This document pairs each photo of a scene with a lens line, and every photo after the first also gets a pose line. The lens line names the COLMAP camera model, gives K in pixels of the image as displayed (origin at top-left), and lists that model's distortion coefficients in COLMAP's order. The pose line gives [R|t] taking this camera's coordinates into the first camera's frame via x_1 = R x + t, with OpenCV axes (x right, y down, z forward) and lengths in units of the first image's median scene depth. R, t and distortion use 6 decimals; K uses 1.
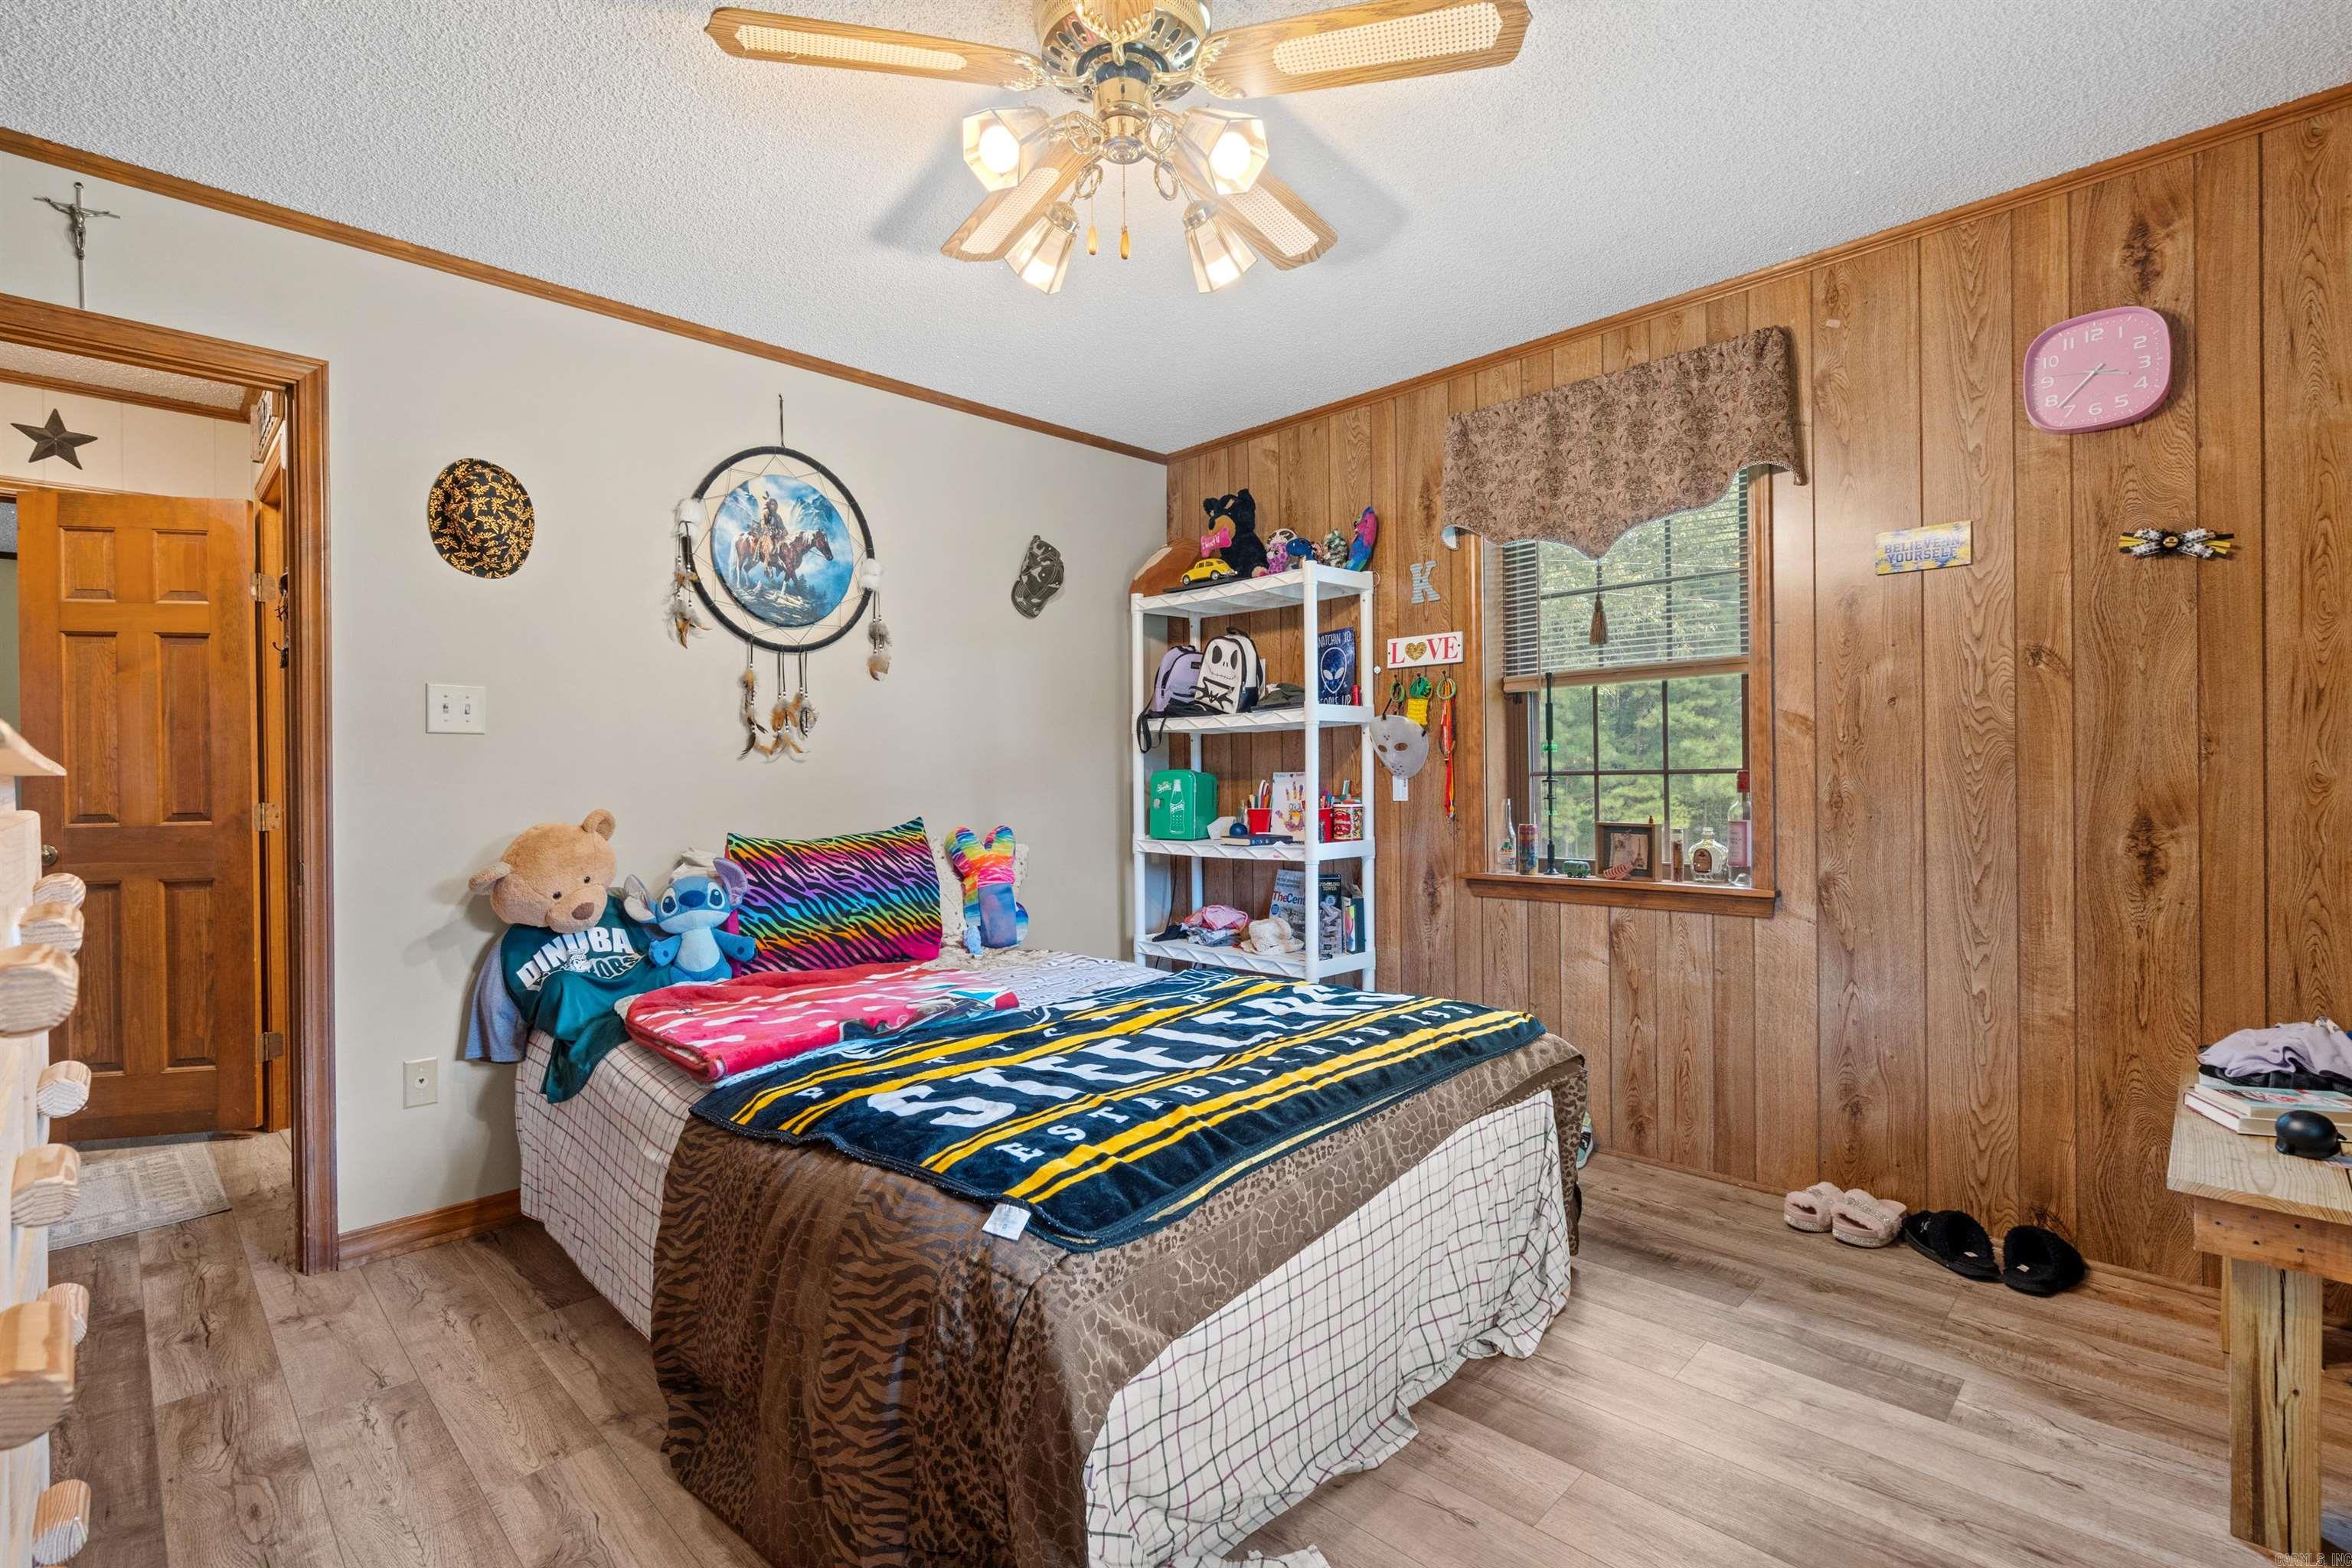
lens RADIAL K [[1066.7, 0, 1171.0], [0, 1066.7, 773.5], [0, 0, 1]] dist [-0.001321, 0.000716]
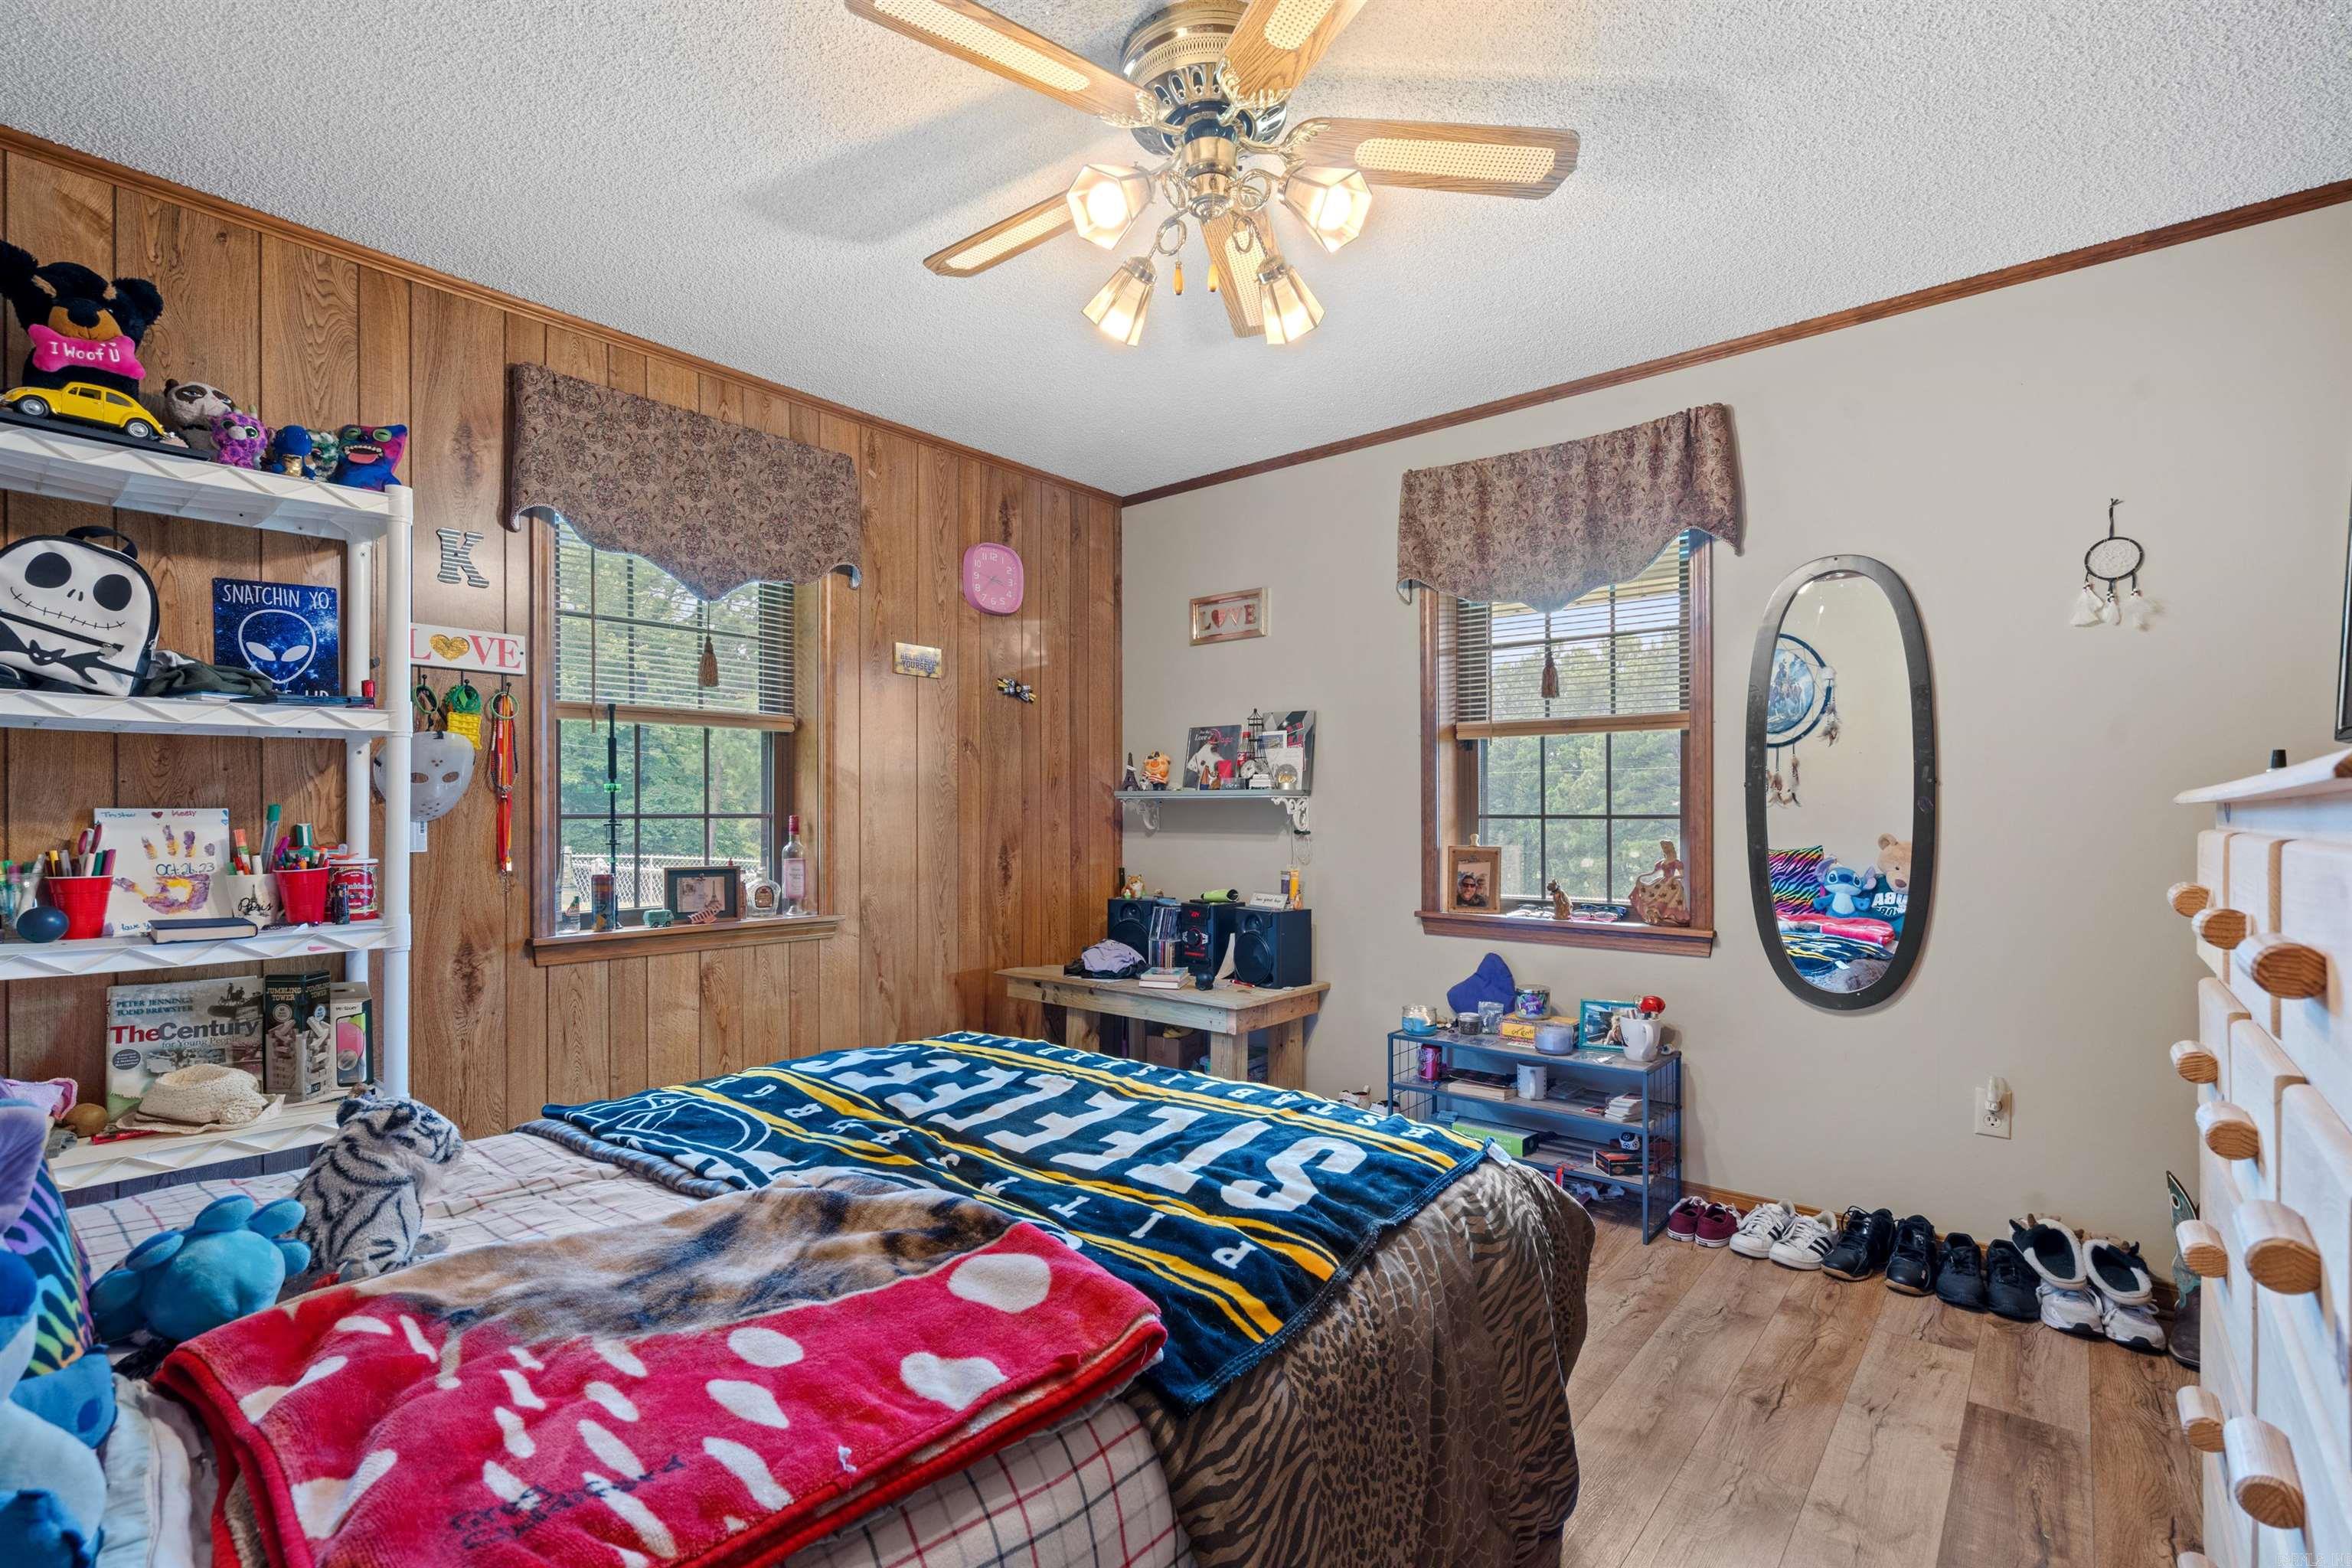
lens RADIAL K [[1056.9, 0, 1169.4], [0, 1056.9, 814.7], [0, 0, 1]] dist [-0.002308, -0.000343]
pose [[-0.068939, 0.013342, 0.997532, -0.597777], [-0.003016, 0.999903, -0.013583, 0.009774], [-0.997616, -0.003945, -0.068892, 0.630082]]
